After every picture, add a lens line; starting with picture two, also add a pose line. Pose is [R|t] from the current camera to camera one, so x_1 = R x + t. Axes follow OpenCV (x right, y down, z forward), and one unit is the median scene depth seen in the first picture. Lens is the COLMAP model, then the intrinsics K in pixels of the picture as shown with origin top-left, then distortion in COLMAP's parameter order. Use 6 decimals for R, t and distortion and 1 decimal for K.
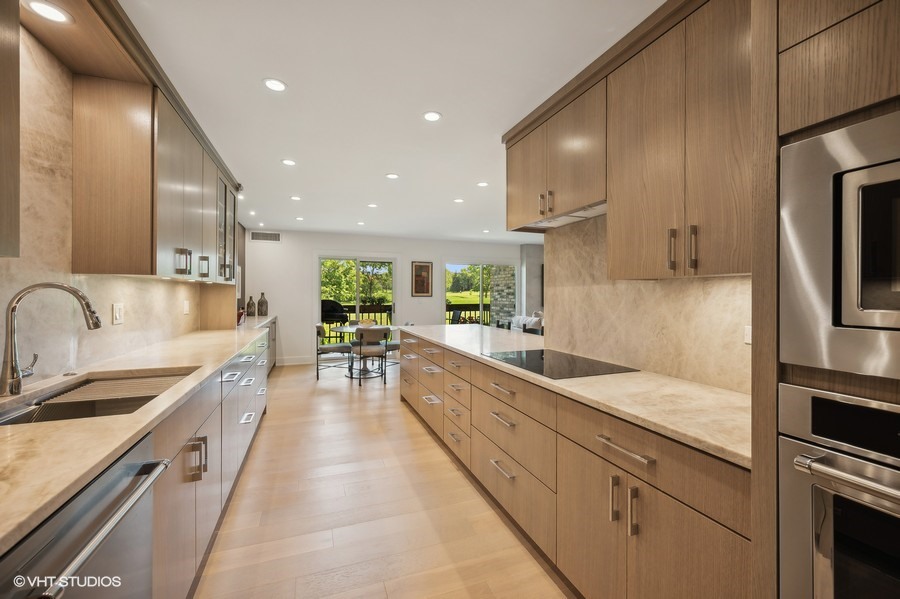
lens RADIAL K [[359.4, 0, 450.5], [0, 359.4, 296.9], [0, 0, 1]] dist [-0.000043, 0.000013]
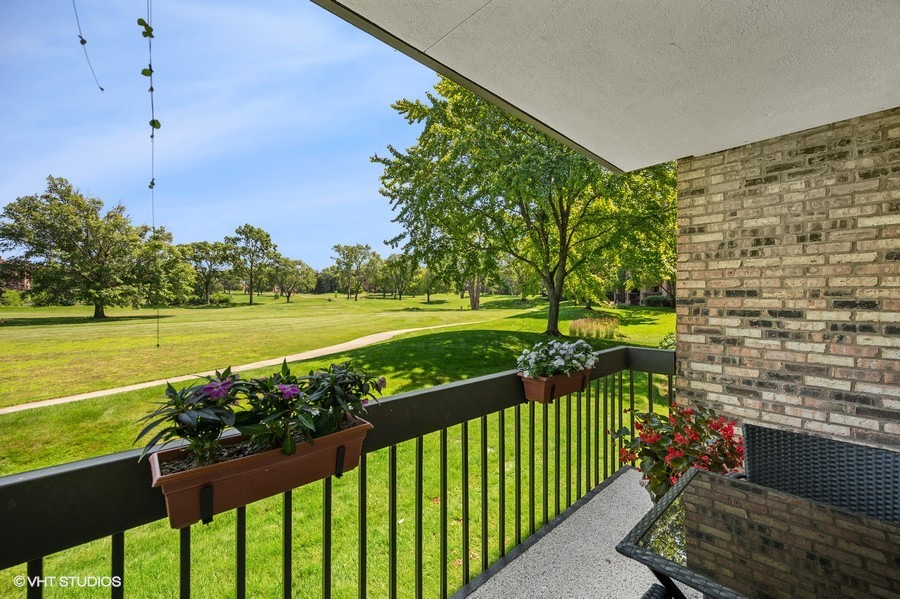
lens RADIAL K [[359.4, 0, 450.5], [0, 359.4, 296.9], [0, 0, 1]] dist [-0.000043, 0.000013]
pose [[0.929612, 0.004694, 0.368510, -0.195603], [-0.002842, 0.999980, -0.005568, -0.027129], [-0.368529, 0.004128, 0.929607, 0.810757]]
